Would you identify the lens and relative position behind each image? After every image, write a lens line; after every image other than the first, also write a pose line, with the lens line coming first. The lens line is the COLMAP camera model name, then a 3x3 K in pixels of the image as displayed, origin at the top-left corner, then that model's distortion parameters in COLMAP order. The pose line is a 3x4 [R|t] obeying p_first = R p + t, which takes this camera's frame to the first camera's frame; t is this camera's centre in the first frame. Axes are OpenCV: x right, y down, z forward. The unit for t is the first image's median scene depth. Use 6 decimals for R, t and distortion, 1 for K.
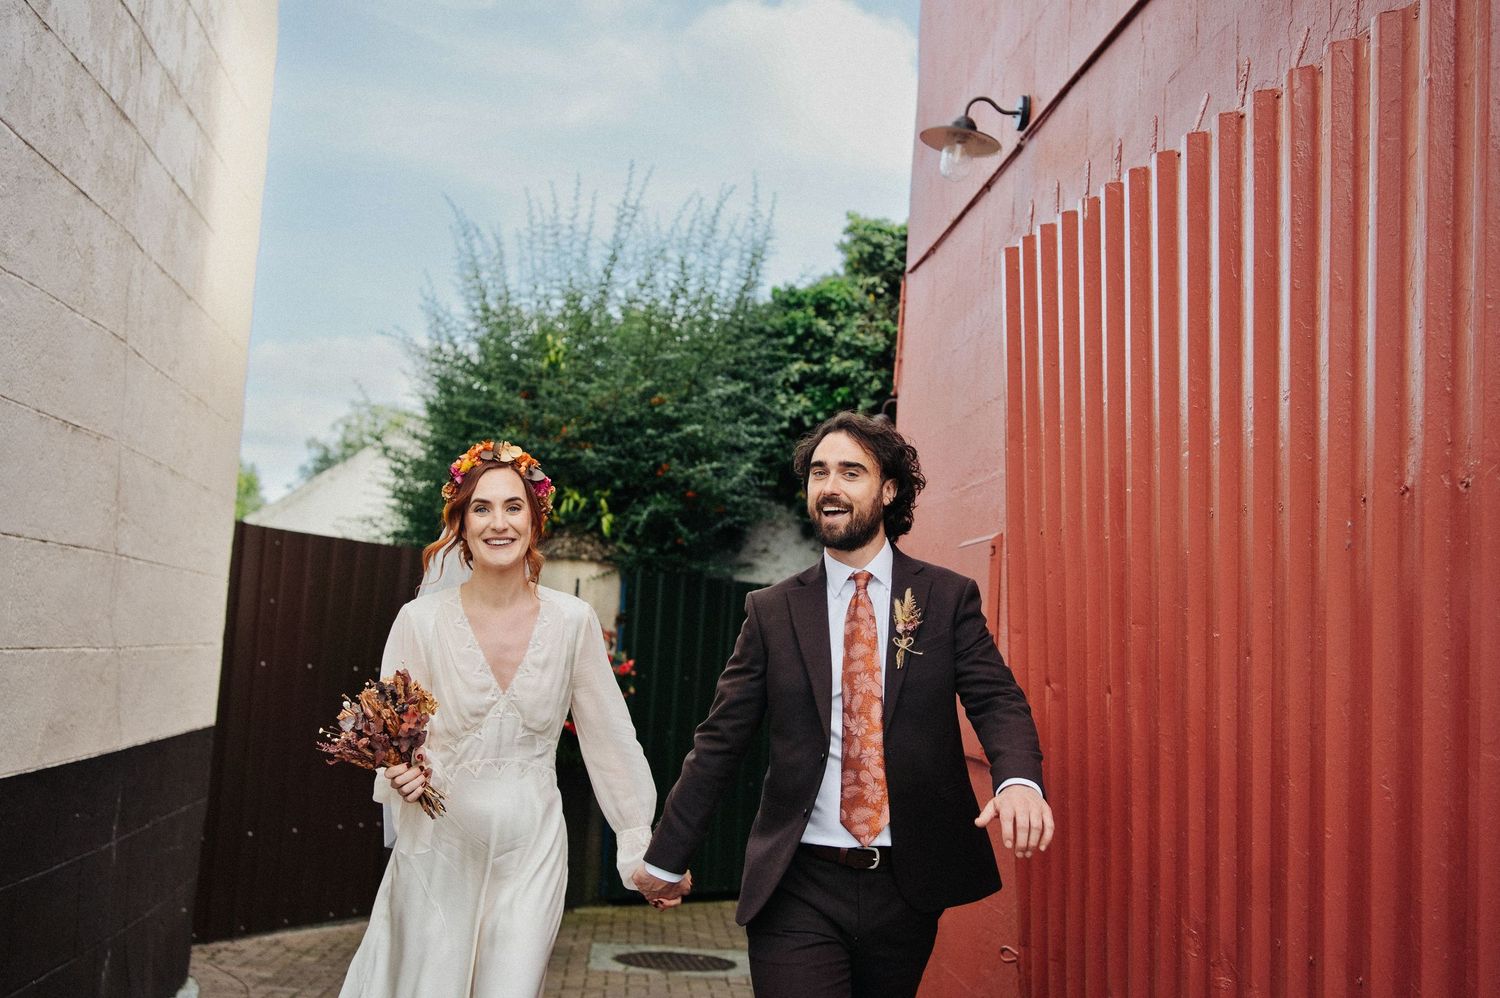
lens RADIAL K [[1537.2, 0, 750.0], [0, 1537.2, 499.0], [0, 0, 1]] dist [0.003715, -0.017510]
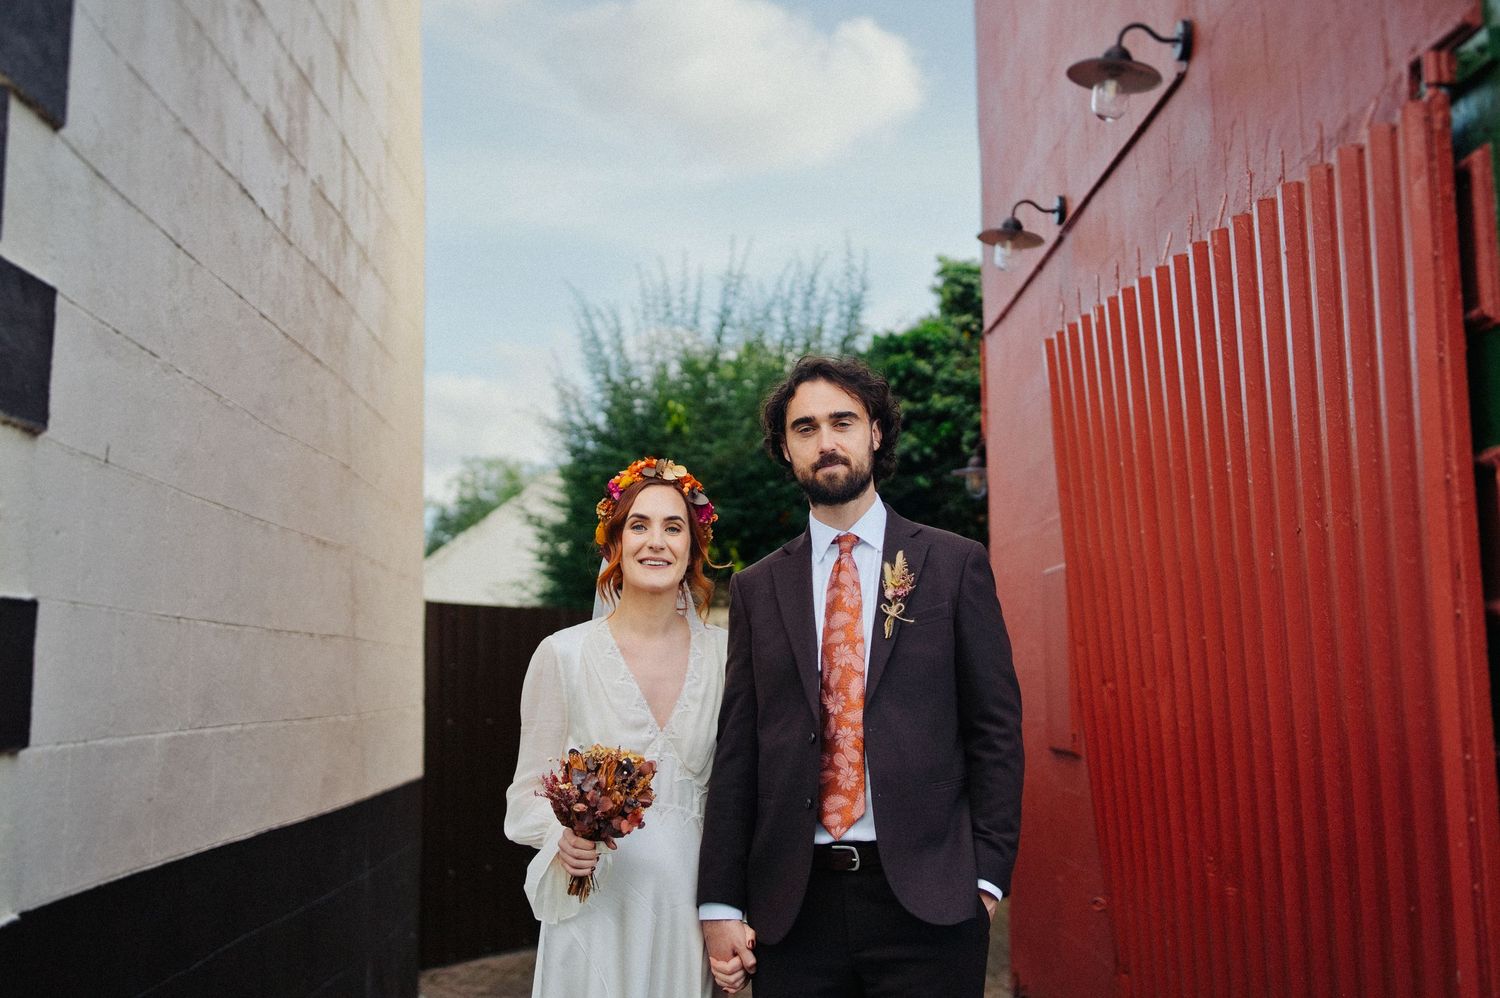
lens RADIAL K [[1587.5, 0, 757.6], [0, 1587.5, 497.7], [0, 0, 1]] dist [-0.000178, -0.018123]
pose [[0.993524, -0.087528, -0.072455, 0.005817], [0.086326, 0.996075, -0.019554, -0.010628], [0.073882, 0.013172, 0.997180, -0.109589]]
